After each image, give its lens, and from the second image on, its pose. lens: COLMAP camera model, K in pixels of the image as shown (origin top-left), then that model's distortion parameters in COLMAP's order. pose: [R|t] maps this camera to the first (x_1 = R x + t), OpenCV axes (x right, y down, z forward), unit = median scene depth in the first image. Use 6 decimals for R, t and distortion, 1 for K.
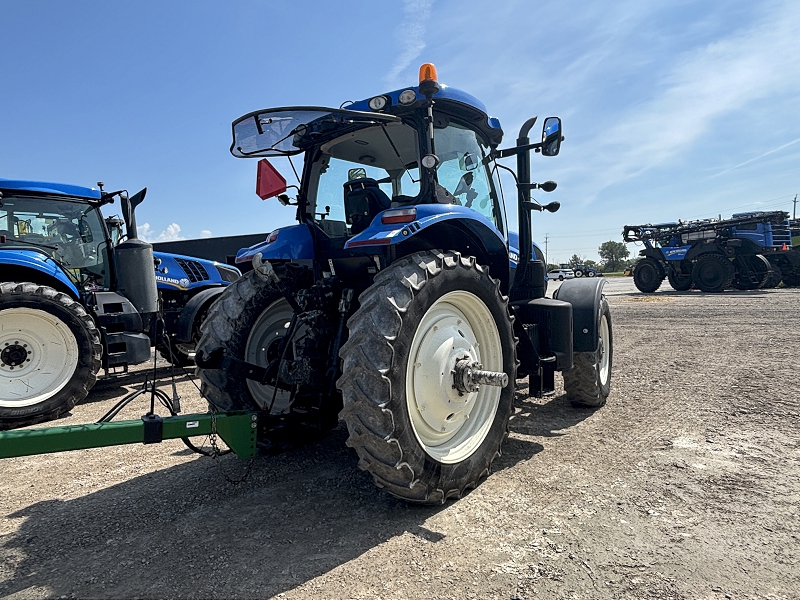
lens RADIAL K [[493.8, 0, 396.1], [0, 493.8, 278.7], [0, 0, 1]] dist [0.014000, -0.015057]
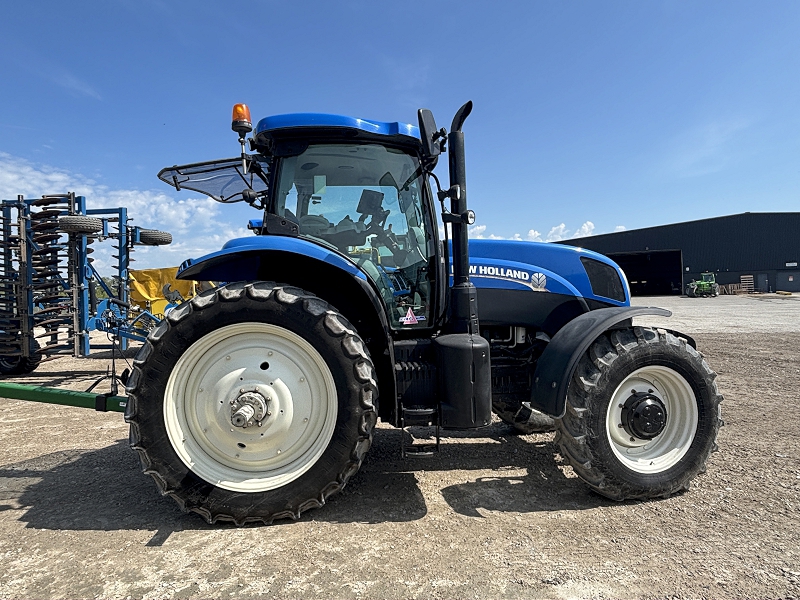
lens RADIAL K [[493.8, 0, 397.4], [0, 493.8, 296.4], [0, 0, 1]] dist [0.014000, -0.015057]
pose [[0.700216, 0.032050, -0.713211, 1.073220], [-0.002051, 0.999078, 0.042882, -0.073964], [0.713928, -0.028564, 0.699636, 0.536988]]
